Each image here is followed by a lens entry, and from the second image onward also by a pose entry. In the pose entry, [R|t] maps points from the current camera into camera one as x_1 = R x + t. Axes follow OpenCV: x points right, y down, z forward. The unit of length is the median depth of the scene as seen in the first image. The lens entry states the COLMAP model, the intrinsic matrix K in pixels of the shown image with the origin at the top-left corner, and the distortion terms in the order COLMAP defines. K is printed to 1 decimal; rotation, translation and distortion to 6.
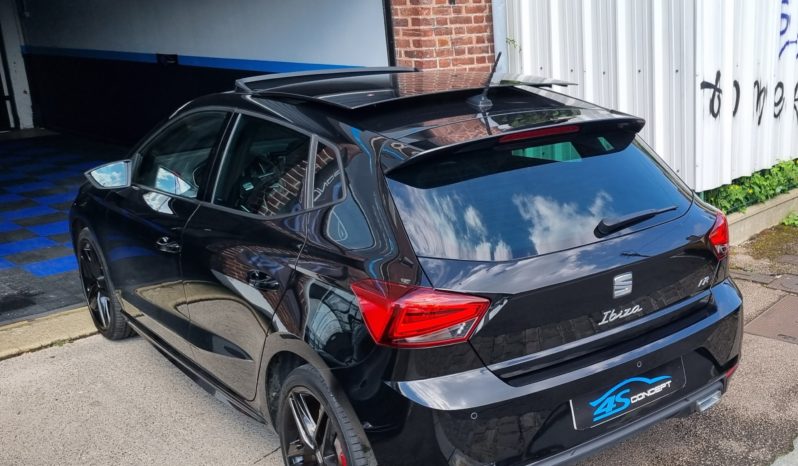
lens RADIAL K [[773.4, 0, 401.3], [0, 773.4, 219.0], [0, 0, 1]] dist [0.005343, 0.033637]
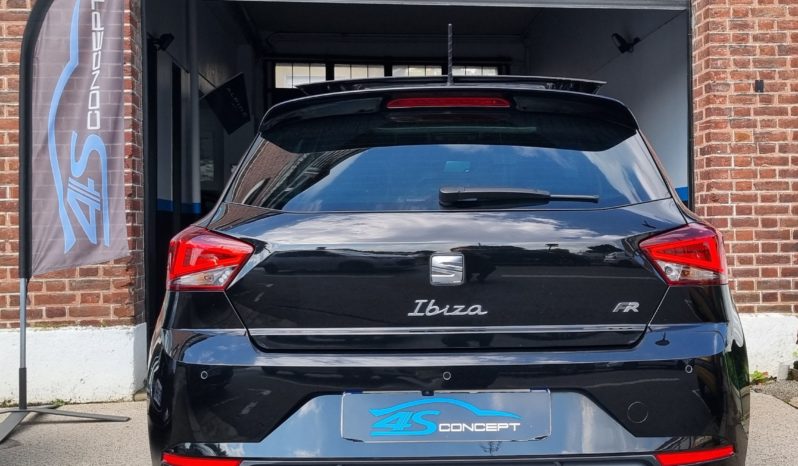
lens RADIAL K [[823.4, 0, 399.0], [0, 823.4, 233.0], [0, 0, 1]] dist [0.009993, 0.019618]
pose [[0.822693, 0.069754, -0.564191, 0.314880], [-0.181859, 0.972584, -0.144938, 0.079512], [0.538613, 0.221842, 0.812823, 0.140691]]
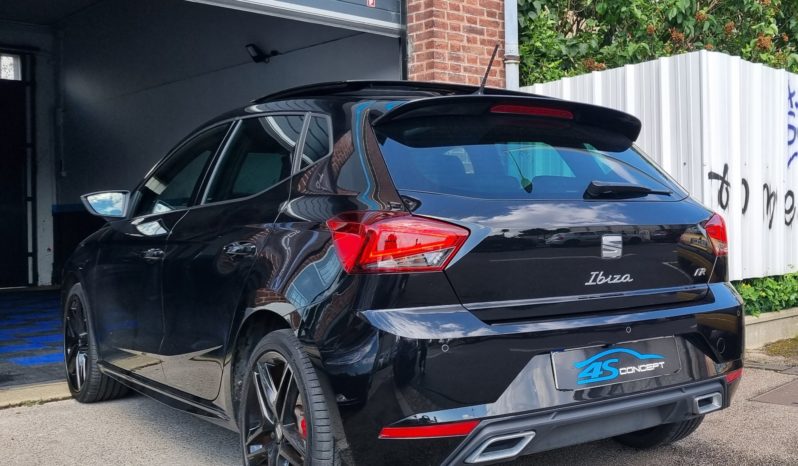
lens RADIAL K [[785.3, 0, 409.9], [0, 785.3, 231.3], [0, 0, 1]] dist [0.015696, -0.002177]
pose [[0.997677, 0.065173, -0.019836, 0.025391], [-0.067940, 0.973316, -0.219181, 0.133433], [0.005022, 0.220019, 0.975483, 0.022942]]
